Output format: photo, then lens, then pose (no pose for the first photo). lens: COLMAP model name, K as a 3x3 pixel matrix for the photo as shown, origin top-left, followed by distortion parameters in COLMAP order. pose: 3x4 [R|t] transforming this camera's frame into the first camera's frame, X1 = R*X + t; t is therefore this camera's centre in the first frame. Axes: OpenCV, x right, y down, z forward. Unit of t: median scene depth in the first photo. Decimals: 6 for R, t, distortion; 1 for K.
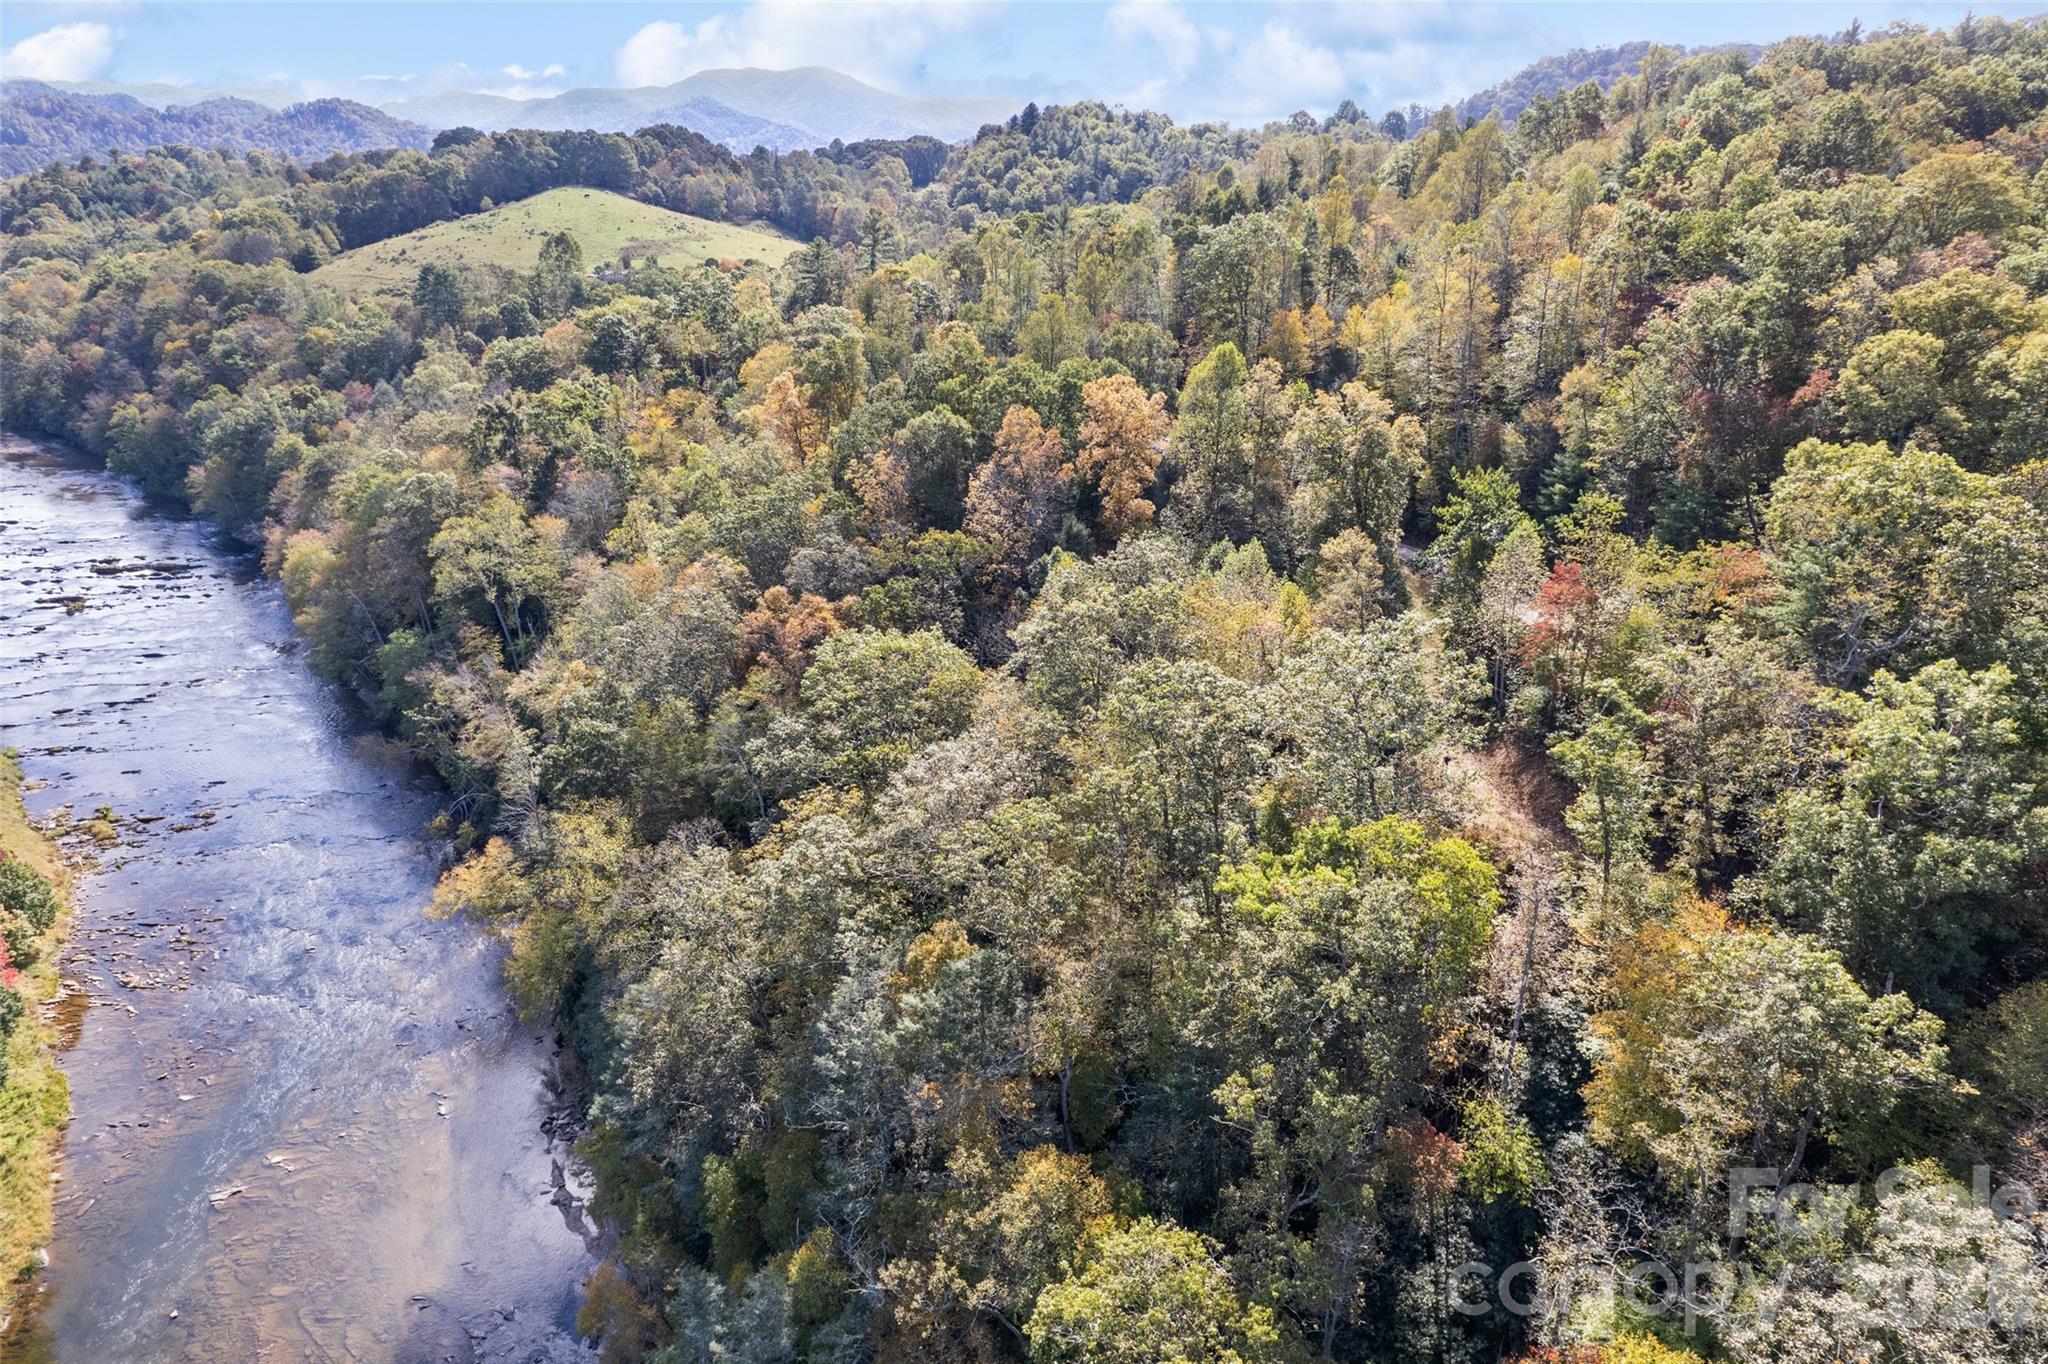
lens RADIAL K [[1313.3, 0, 1023.7], [0, 1313.3, 690.7], [0, 0, 1]] dist [-0.082391, 0.075080]
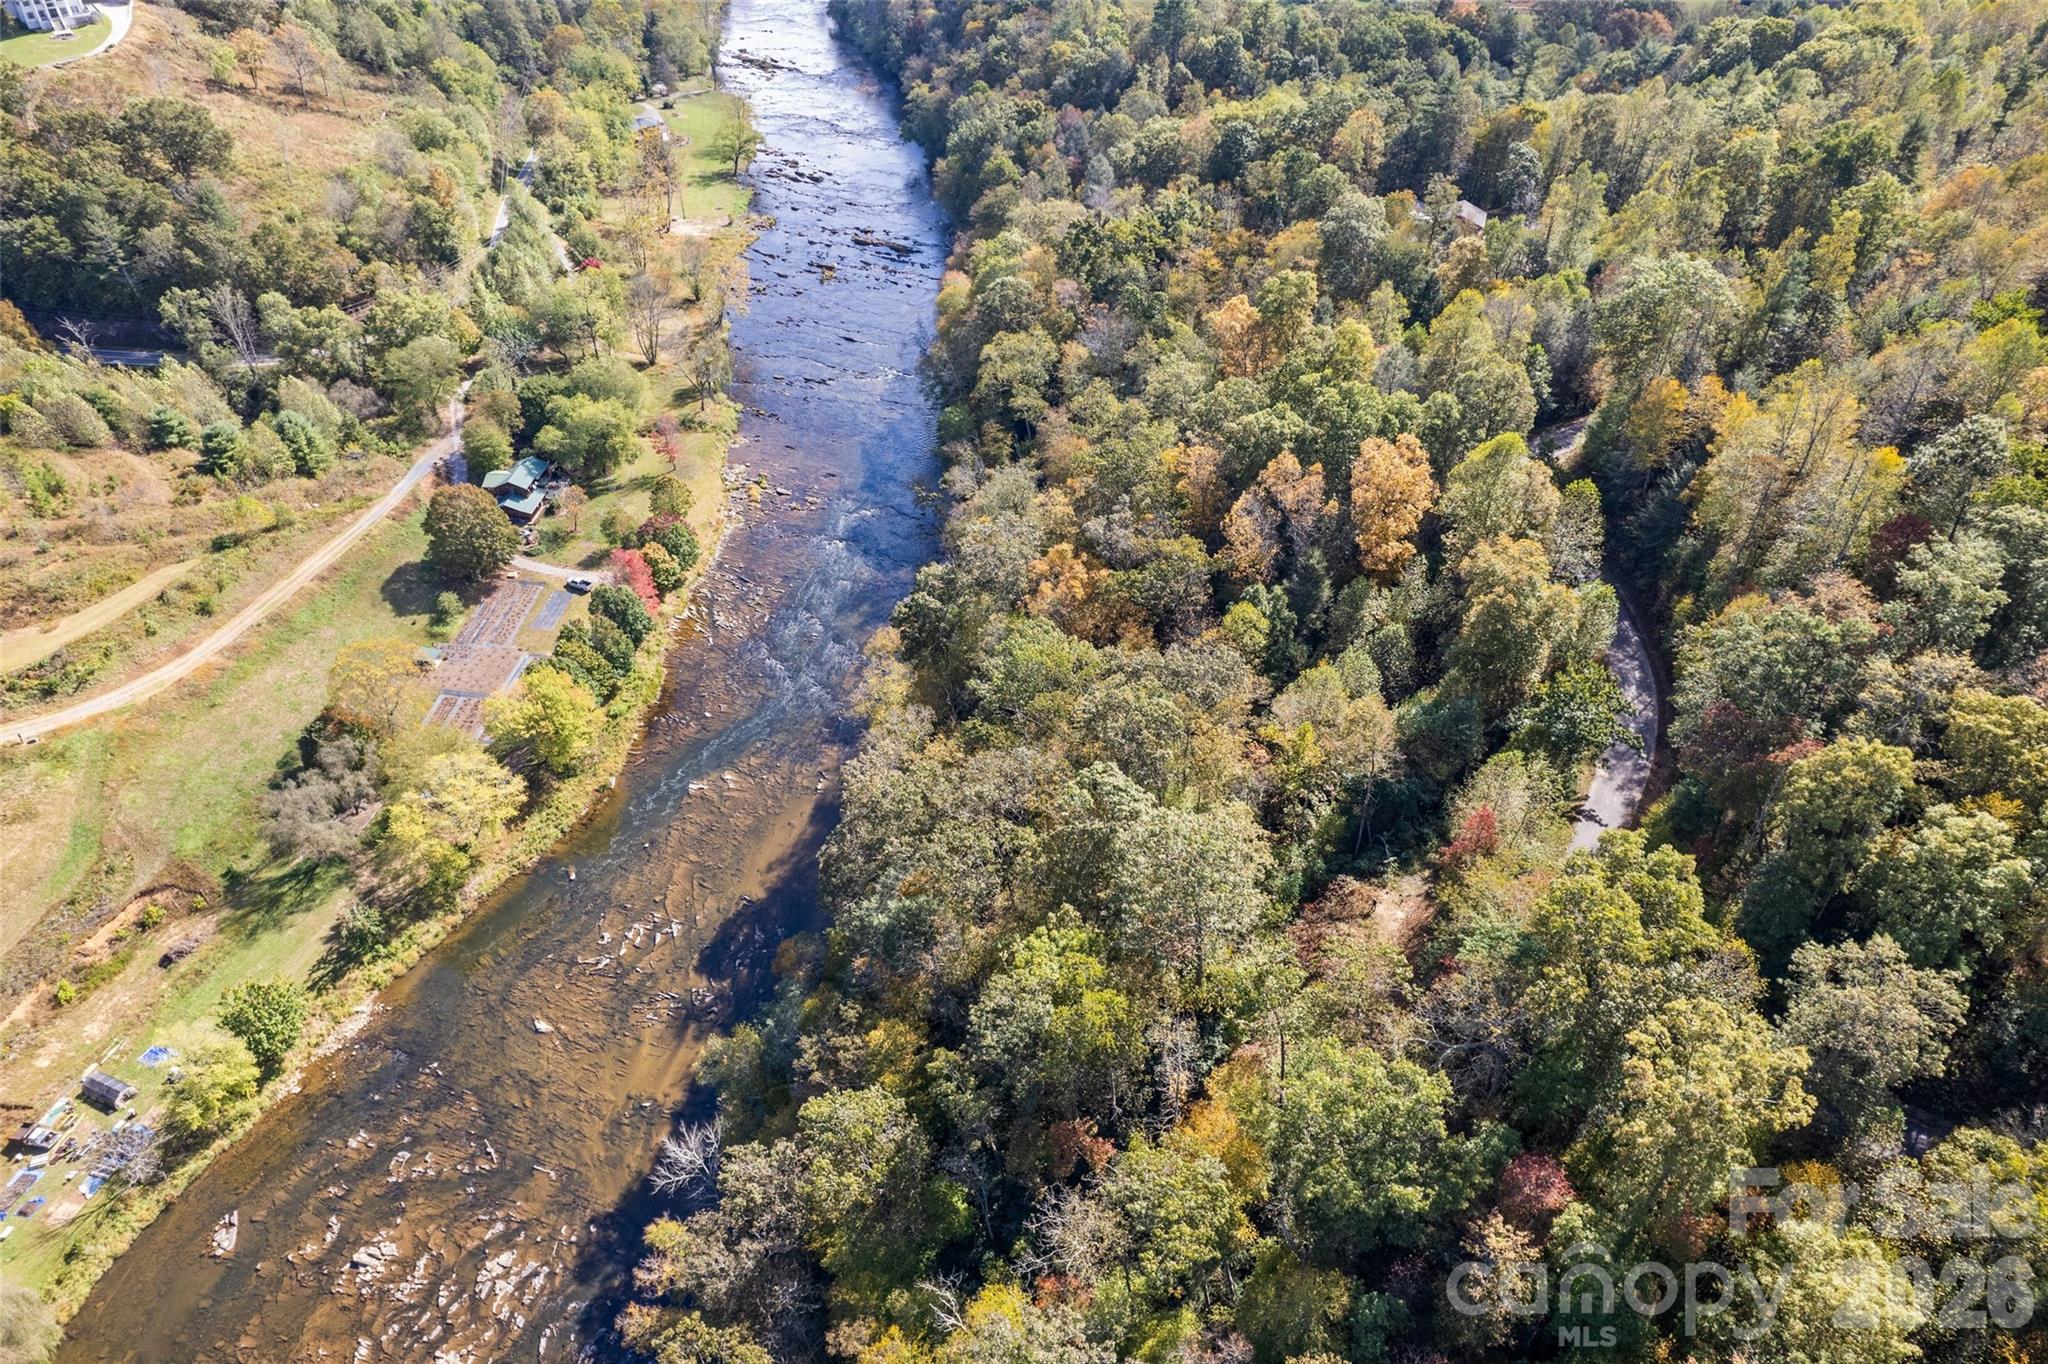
lens RADIAL K [[1313.3, 0, 1023.7], [0, 1313.3, 690.7], [0, 0, 1]] dist [-0.082391, 0.075080]
pose [[0.804364, 0.372743, -0.462668, 0.365486], [-0.223476, 0.911347, 0.345695, -0.319329], [0.550506, -0.174669, 0.816354, -0.116196]]
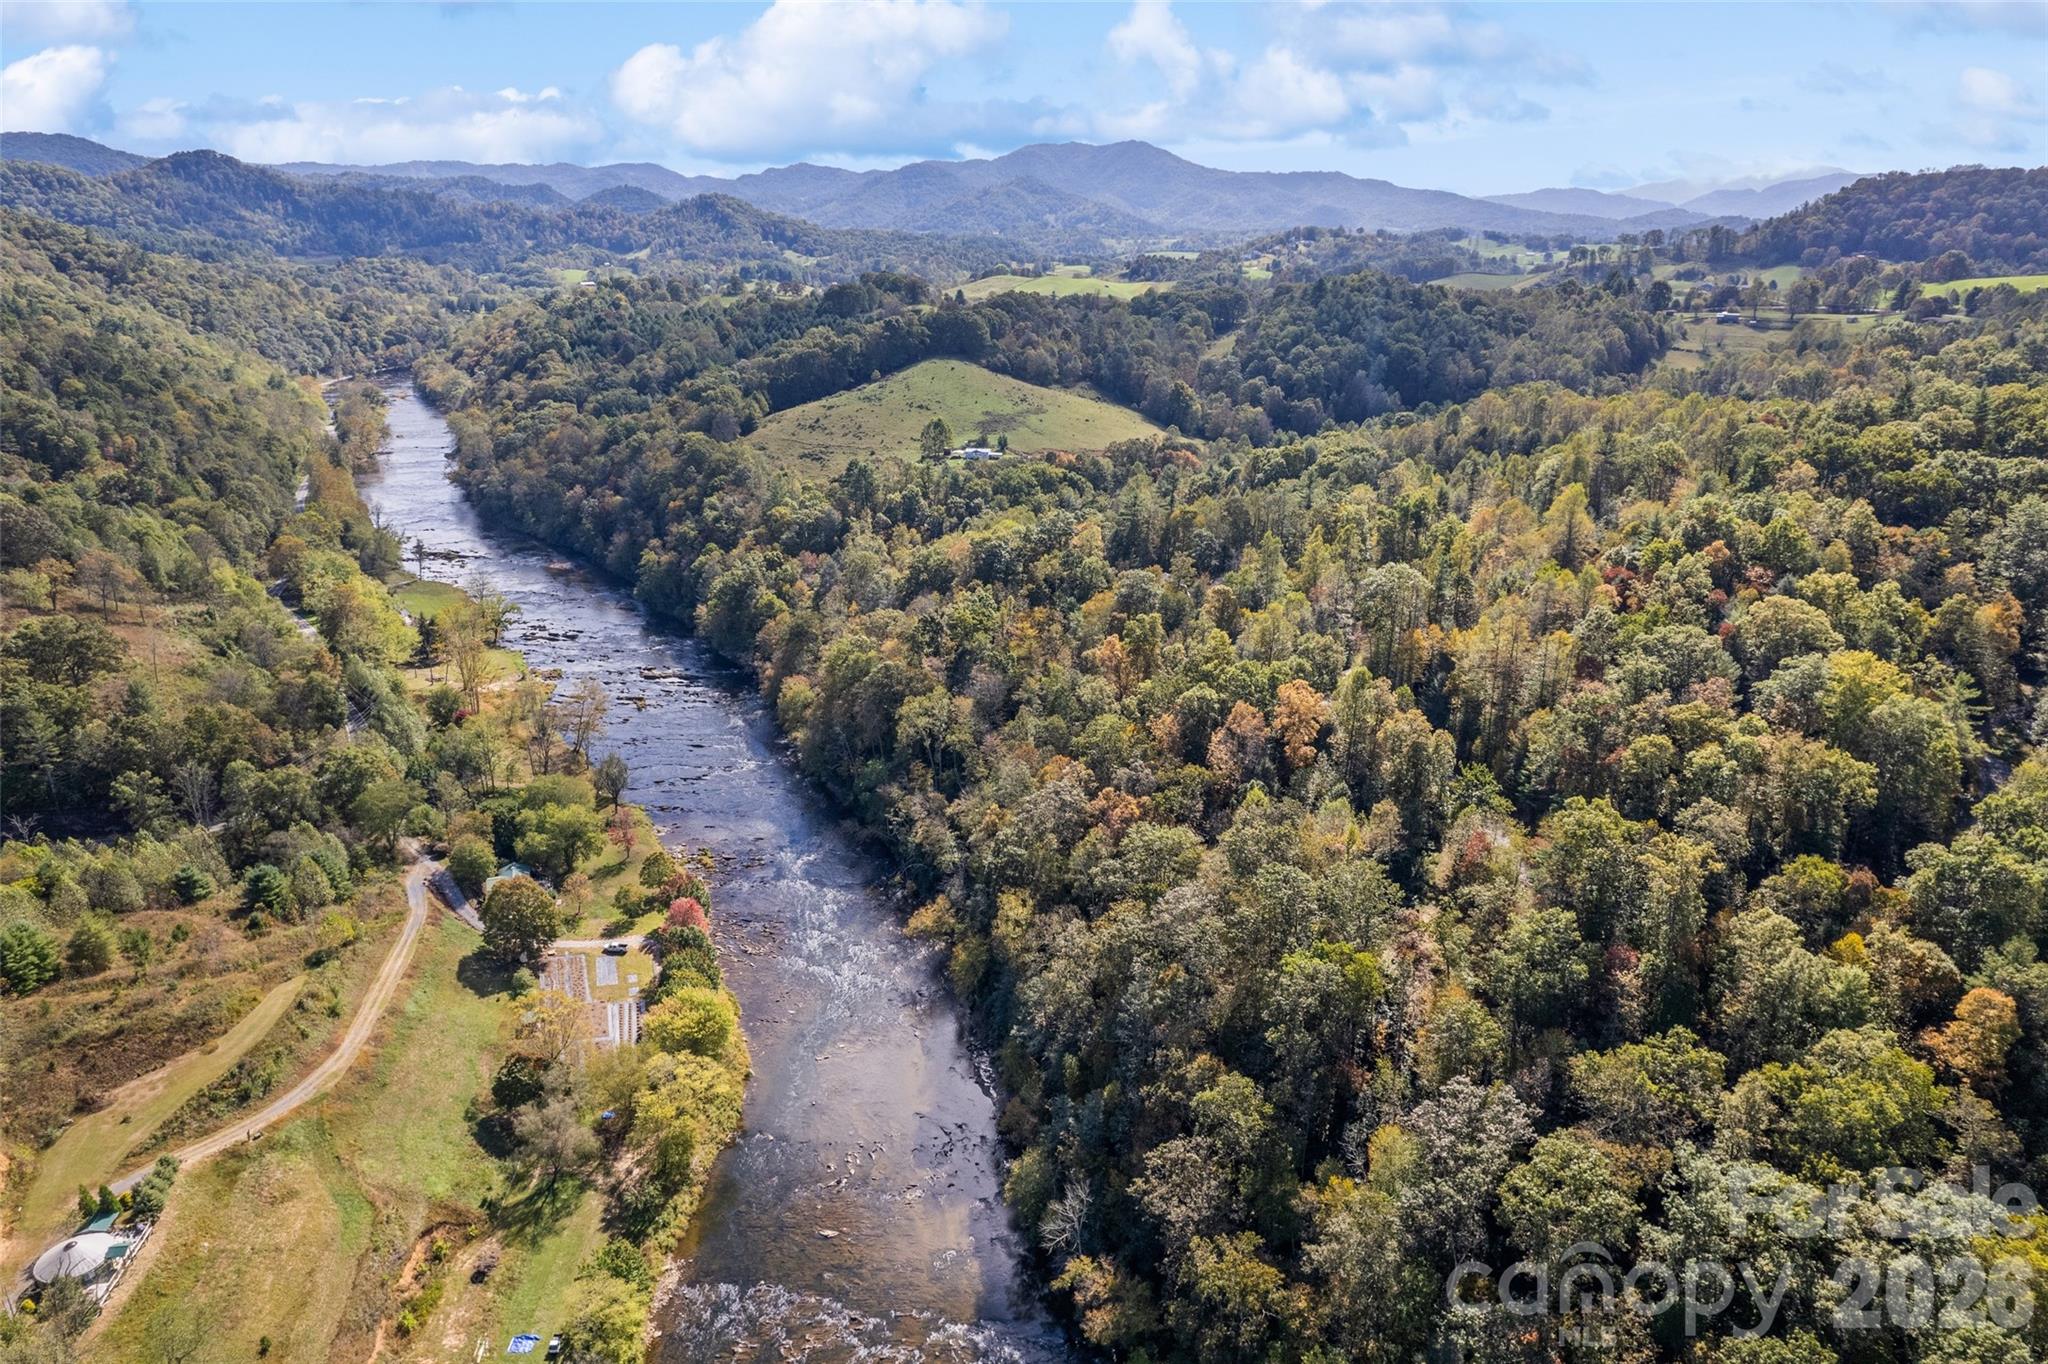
lens RADIAL K [[1322.0, 0, 1020.8], [0, 1322.0, 694.6], [0, 0, 1]] dist [-0.055165, 0.024525]
pose [[0.975167, 0.075179, -0.208320, 0.071073], [-0.082455, 0.996244, -0.026454, -0.126373], [0.205549, 0.042974, 0.977703, -0.802755]]
